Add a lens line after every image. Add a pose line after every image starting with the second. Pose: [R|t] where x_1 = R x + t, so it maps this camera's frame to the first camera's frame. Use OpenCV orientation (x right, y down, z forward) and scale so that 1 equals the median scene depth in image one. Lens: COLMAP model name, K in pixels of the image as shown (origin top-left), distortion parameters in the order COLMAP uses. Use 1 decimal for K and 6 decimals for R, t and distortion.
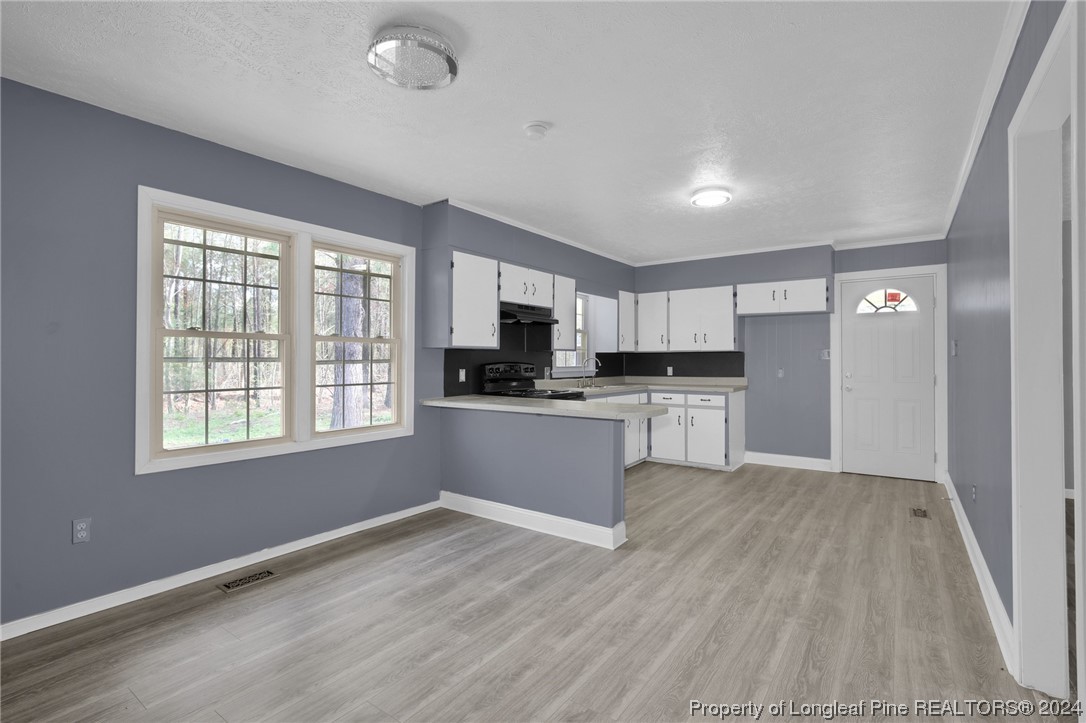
lens RADIAL K [[520.6, 0, 557.7], [0, 520.6, 350.3], [0, 0, 1]] dist [-0.033870, 0.000006]
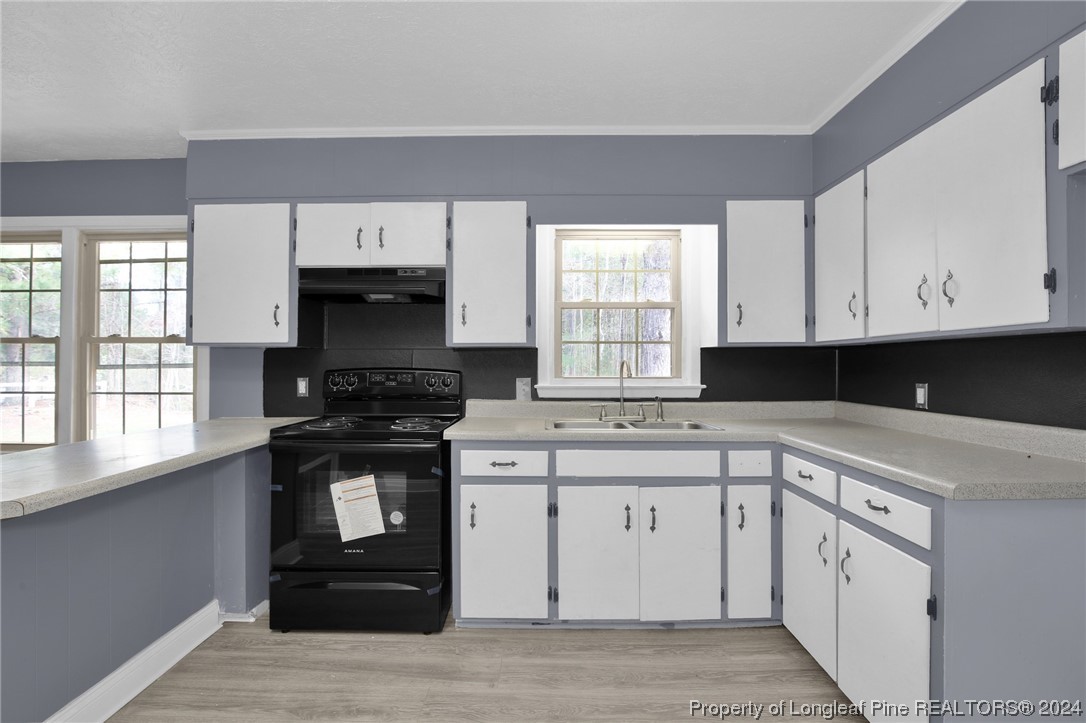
lens RADIAL K [[508.7, 0, 552.7], [0, 508.7, 355.4], [0, 0, 1]] dist [-0.029488, 0.000318]
pose [[0.551012, -0.012884, -0.834398, 0.590152], [0.016839, 0.999849, -0.004319, 0.016942], [0.834327, -0.011670, 0.551146, 0.998956]]
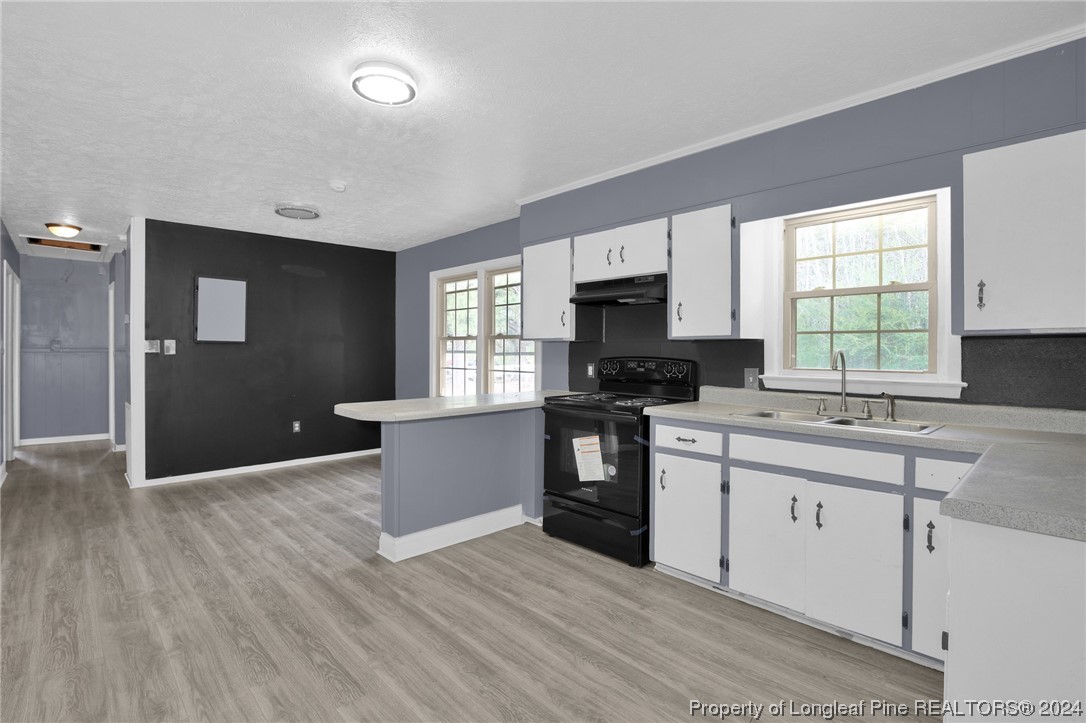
lens RADIAL K [[526.1, 0, 537.8], [0, 526.1, 354.1], [0, 0, 1]] dist [-0.036838, 0.001618]
pose [[-0.234654, 0.001624, -0.972078, 0.788347], [0.011186, 0.999937, -0.001030, 0.021611], [0.972015, -0.011116, -0.234657, 1.233349]]
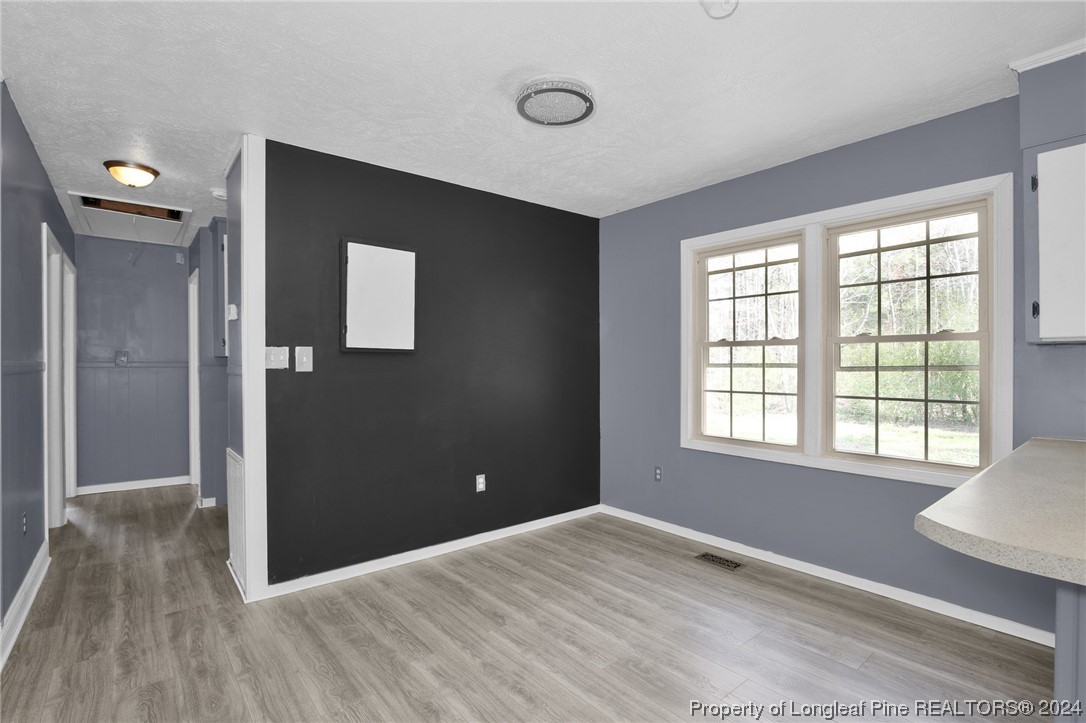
lens RADIAL K [[529.4, 0, 544.4], [0, 529.4, 367.7], [0, 0, 1]] dist [-0.036345, -0.000423]
pose [[-0.307459, 0.004347, -0.951551, 0.418561], [0.014175, 0.999900, -0.000012, 0.011601], [0.951456, -0.013492, -0.307489, 0.674824]]
